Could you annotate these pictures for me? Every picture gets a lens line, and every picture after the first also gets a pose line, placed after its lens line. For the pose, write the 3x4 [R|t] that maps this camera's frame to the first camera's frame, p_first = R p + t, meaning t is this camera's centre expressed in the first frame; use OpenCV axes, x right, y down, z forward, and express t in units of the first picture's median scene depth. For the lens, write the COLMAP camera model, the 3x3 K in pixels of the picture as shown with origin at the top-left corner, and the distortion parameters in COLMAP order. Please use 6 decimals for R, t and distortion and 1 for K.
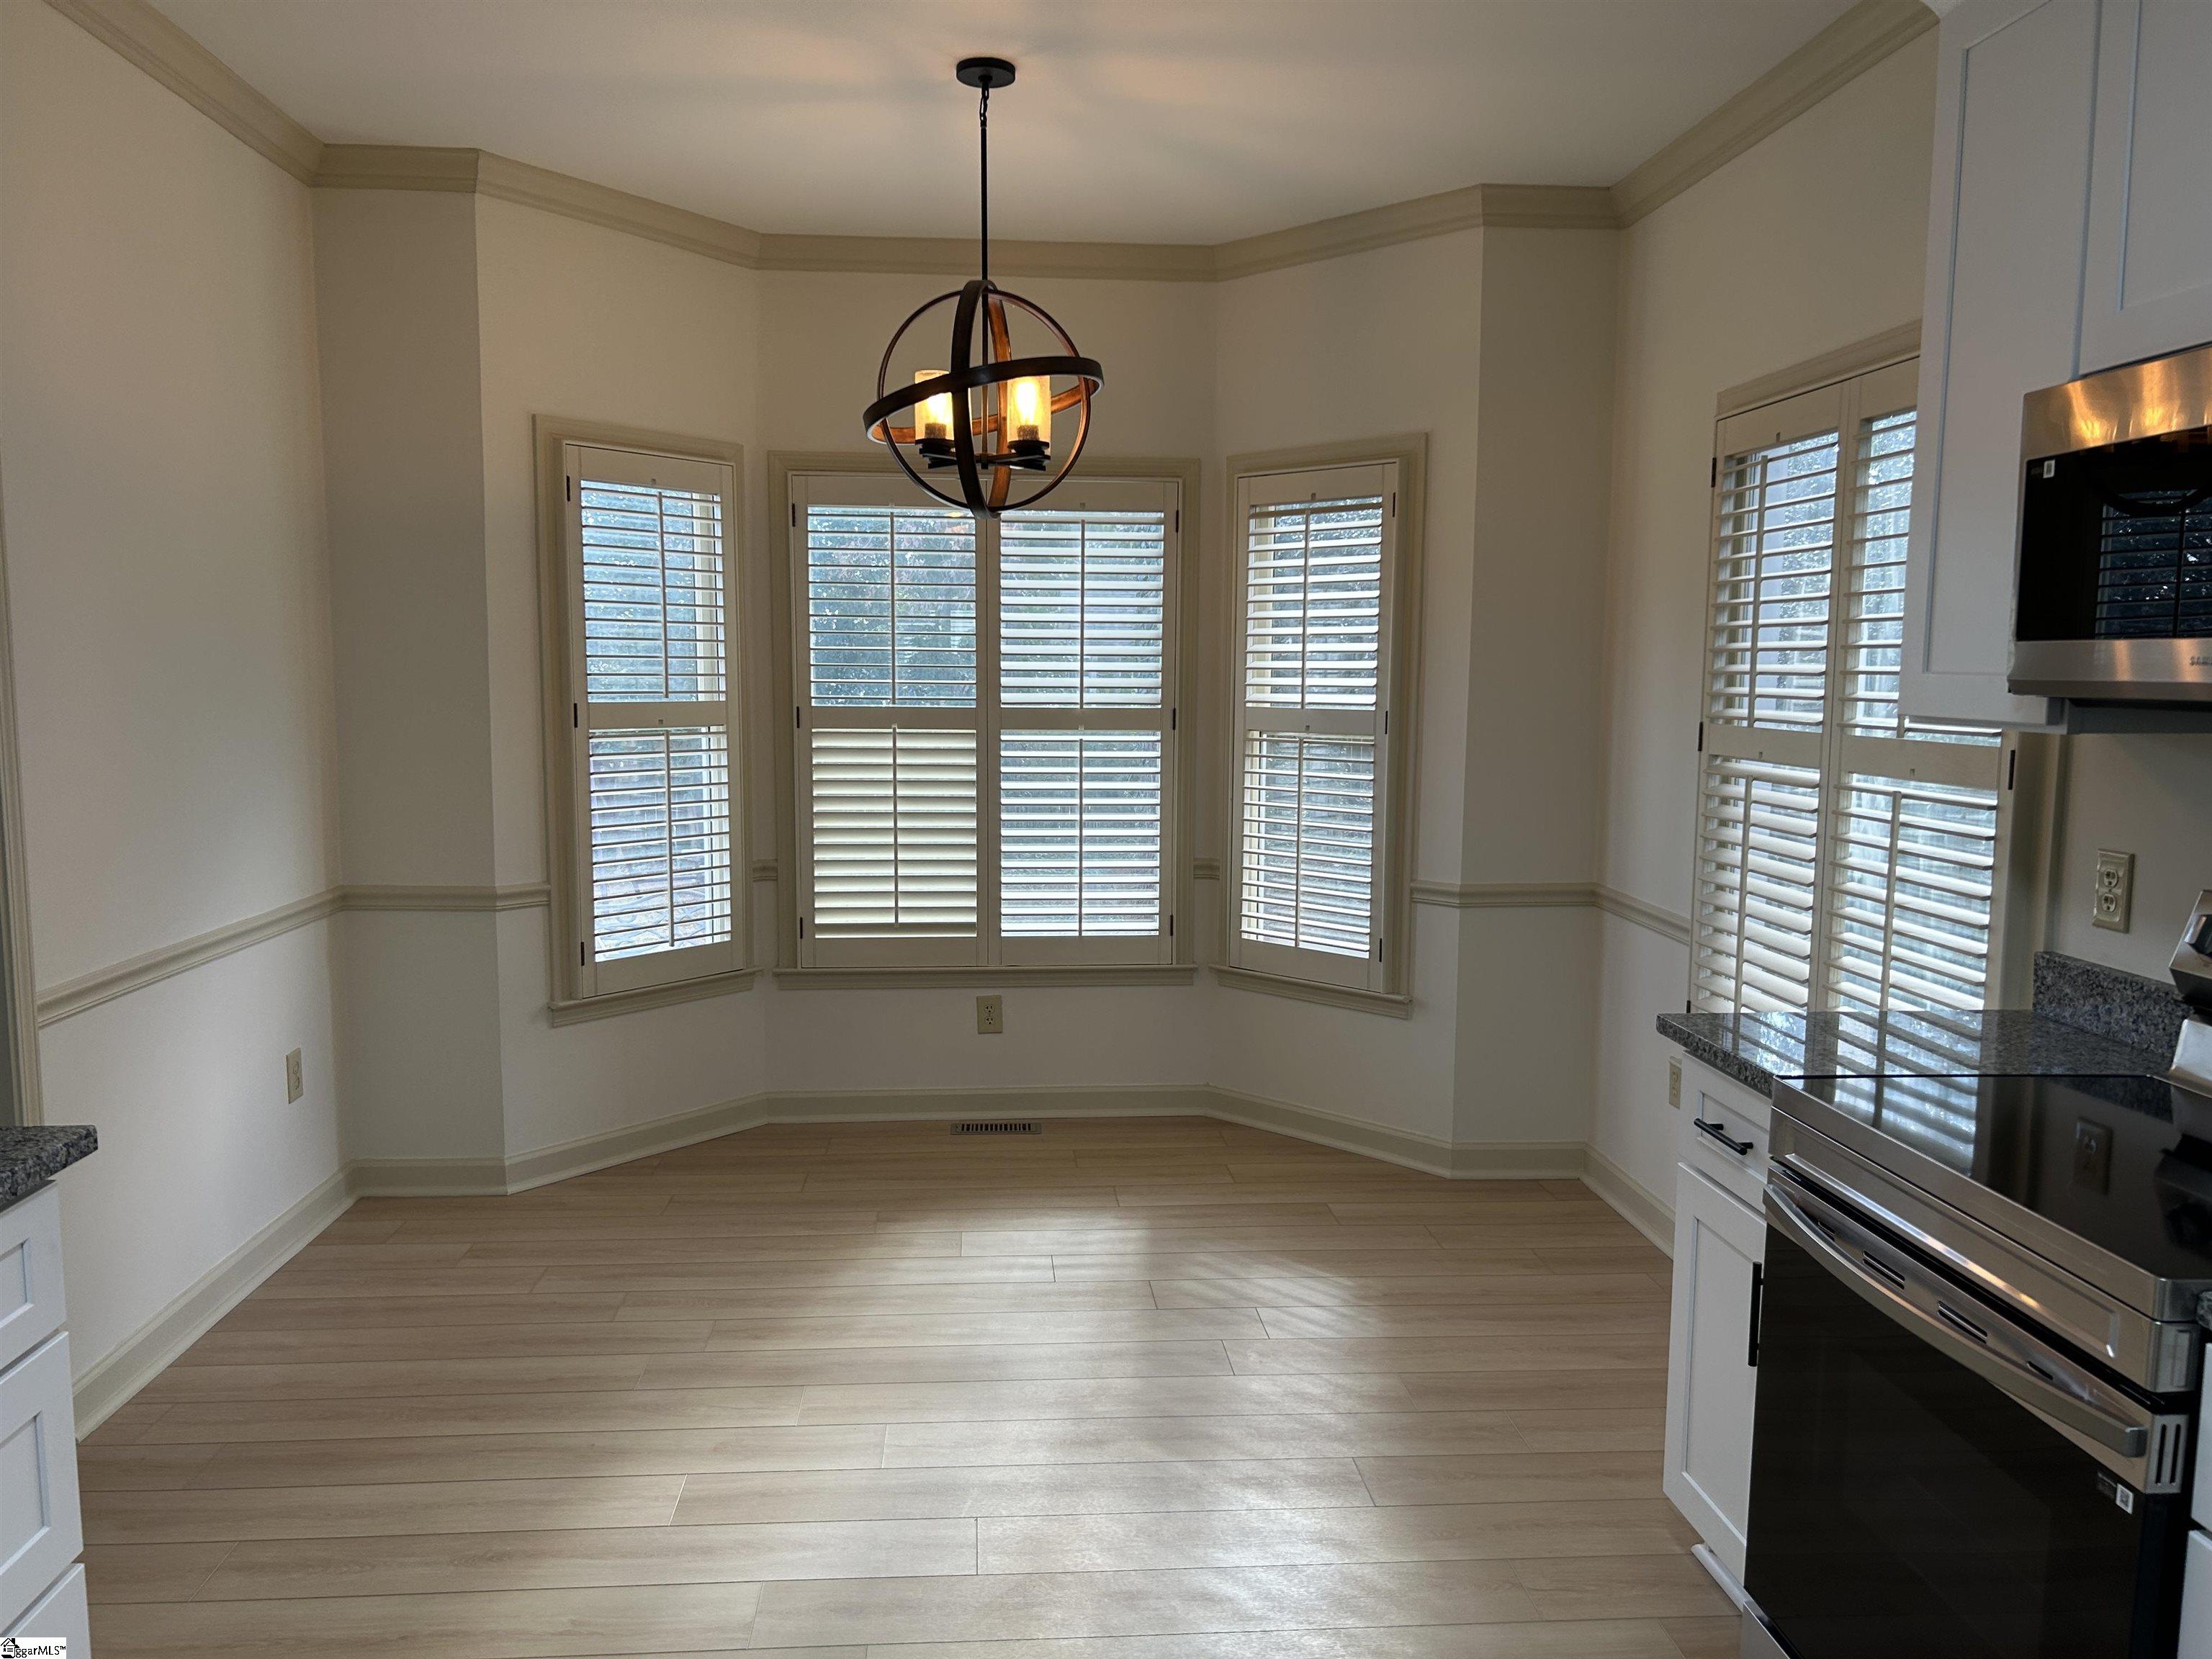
lens RADIAL K [[1651.4, 0, 1103.3], [0, 1651.4, 872.4], [0, 0, 1]] dist [0.004708, 0.000838]
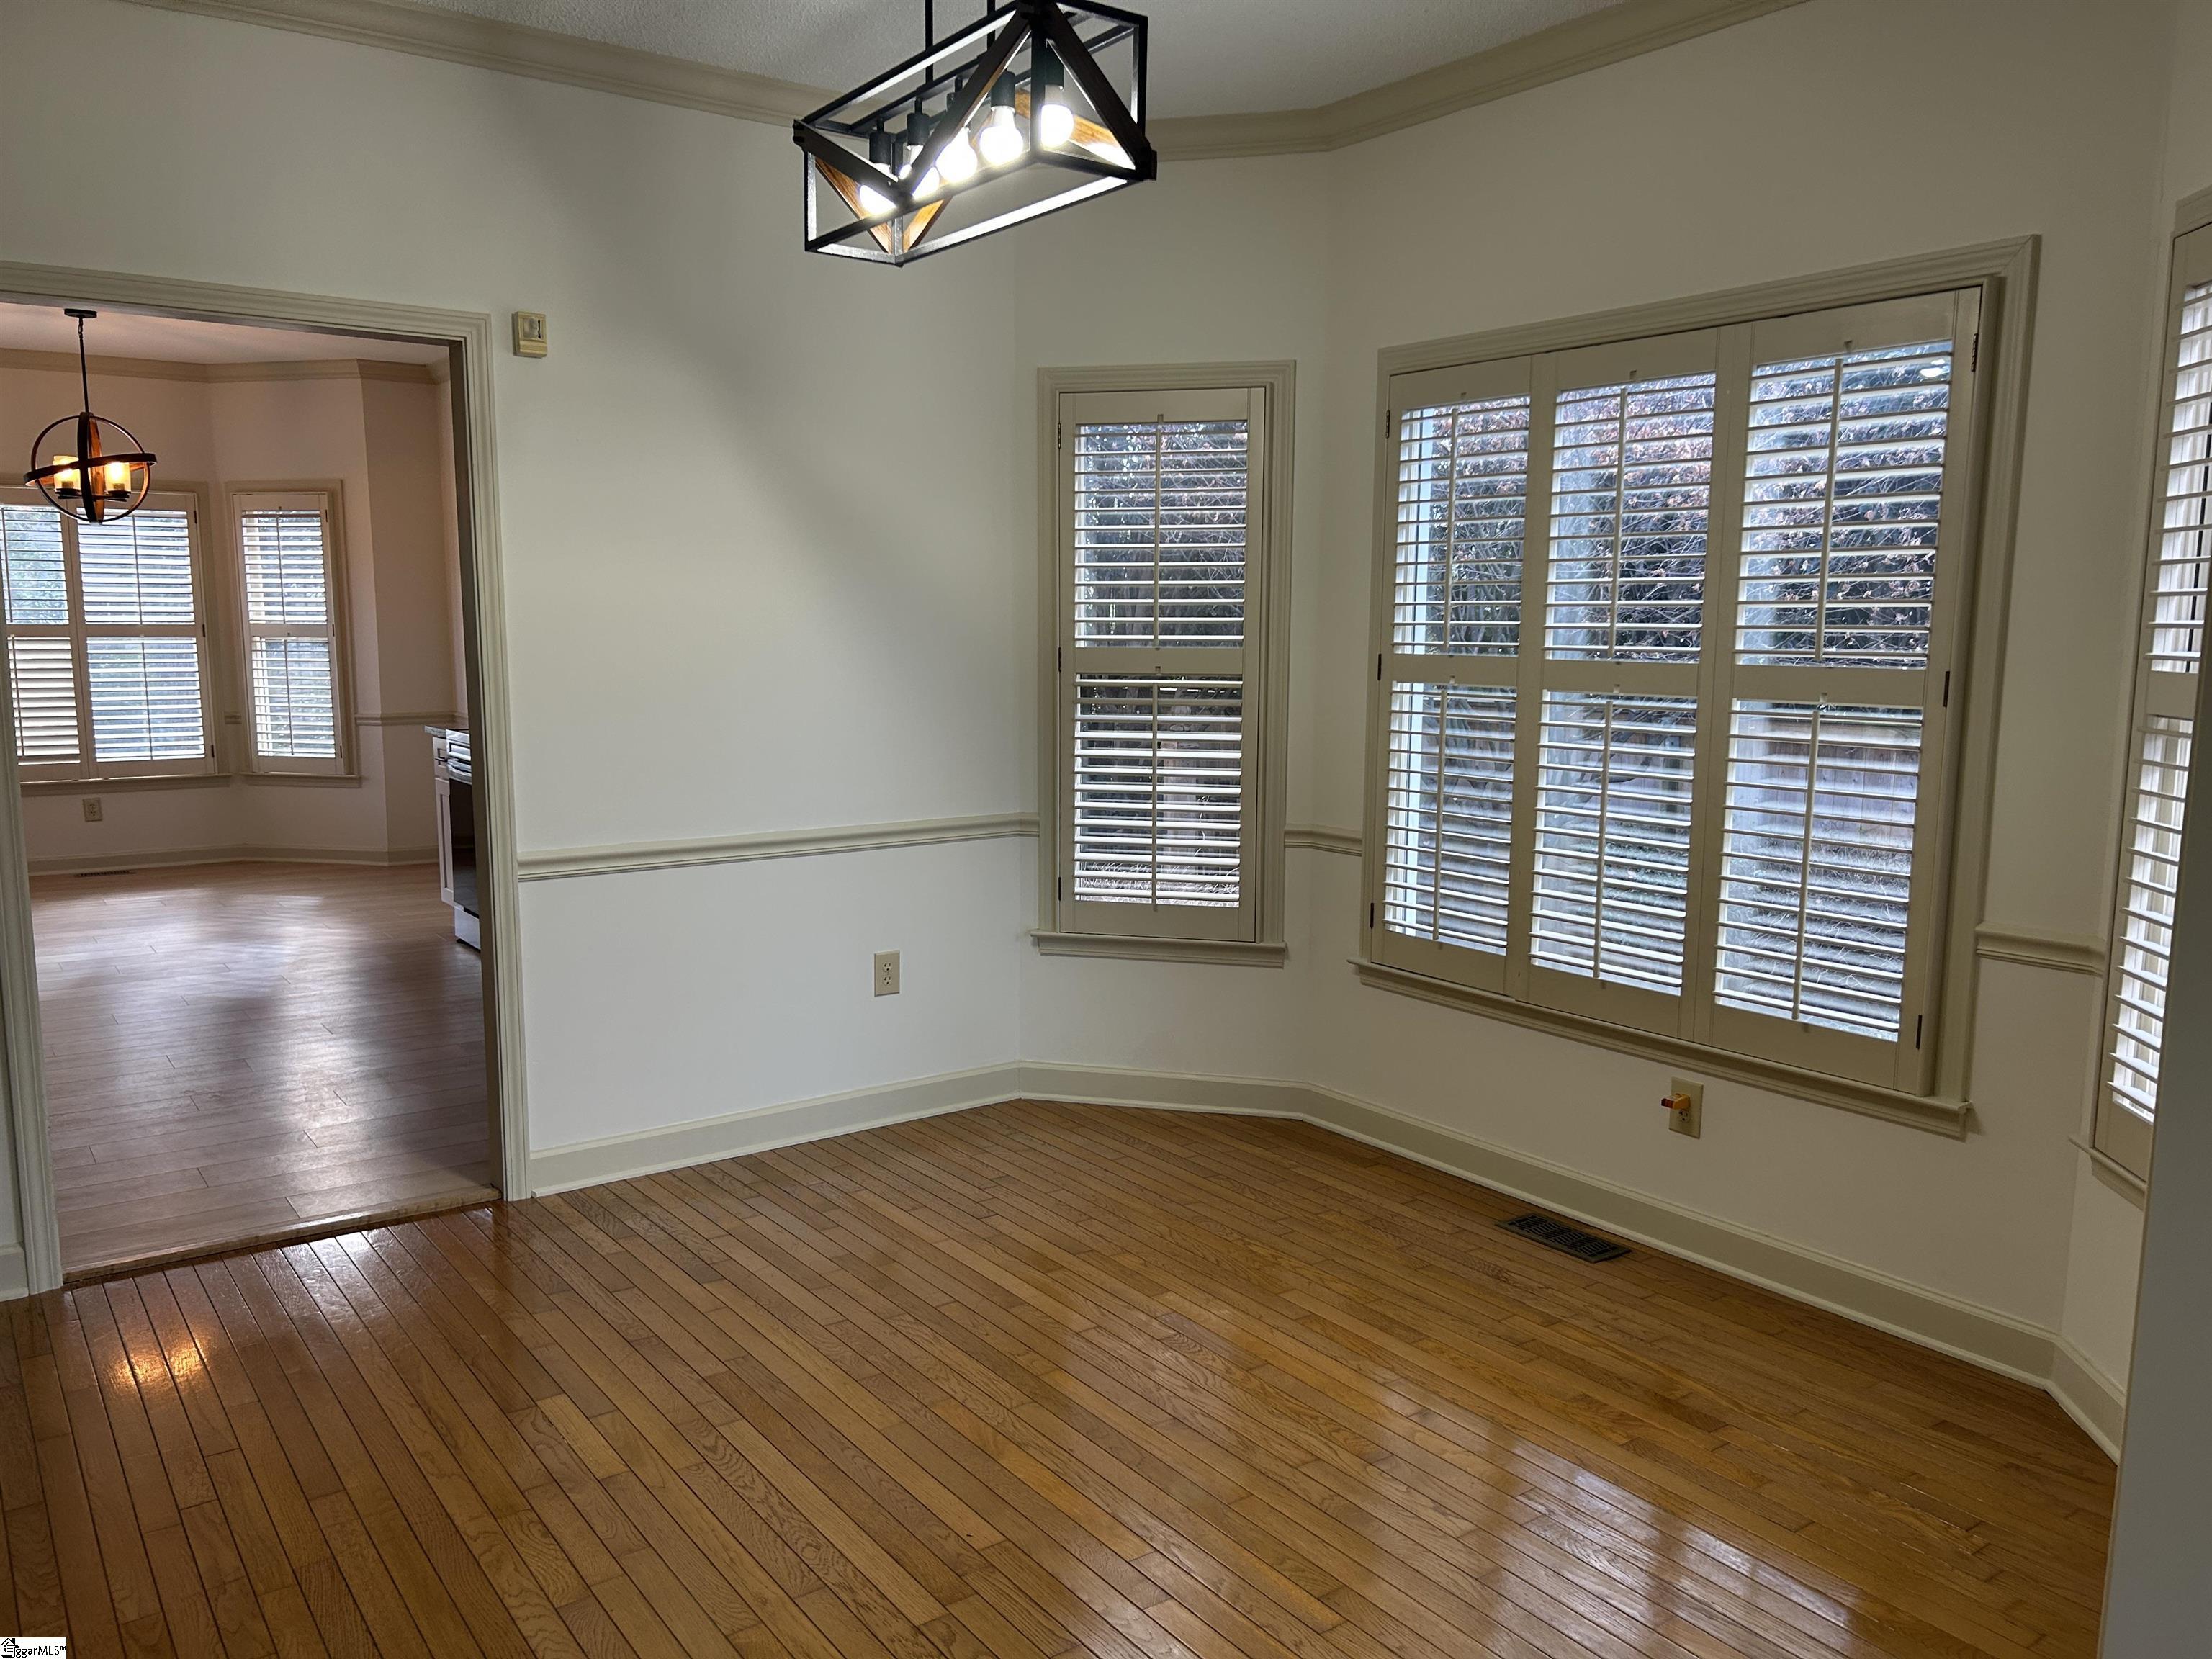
lens RADIAL K [[1651.4, 0, 1103.3], [0, 1651.4, 872.4], [0, 0, 1]] dist [0.004708, 0.000838]
pose [[0.847292, -0.081051, 0.524906, -0.094486], [0.058124, 0.996502, 0.060049, 0.117774], [-0.527937, -0.020369, 0.849039, -1.040348]]
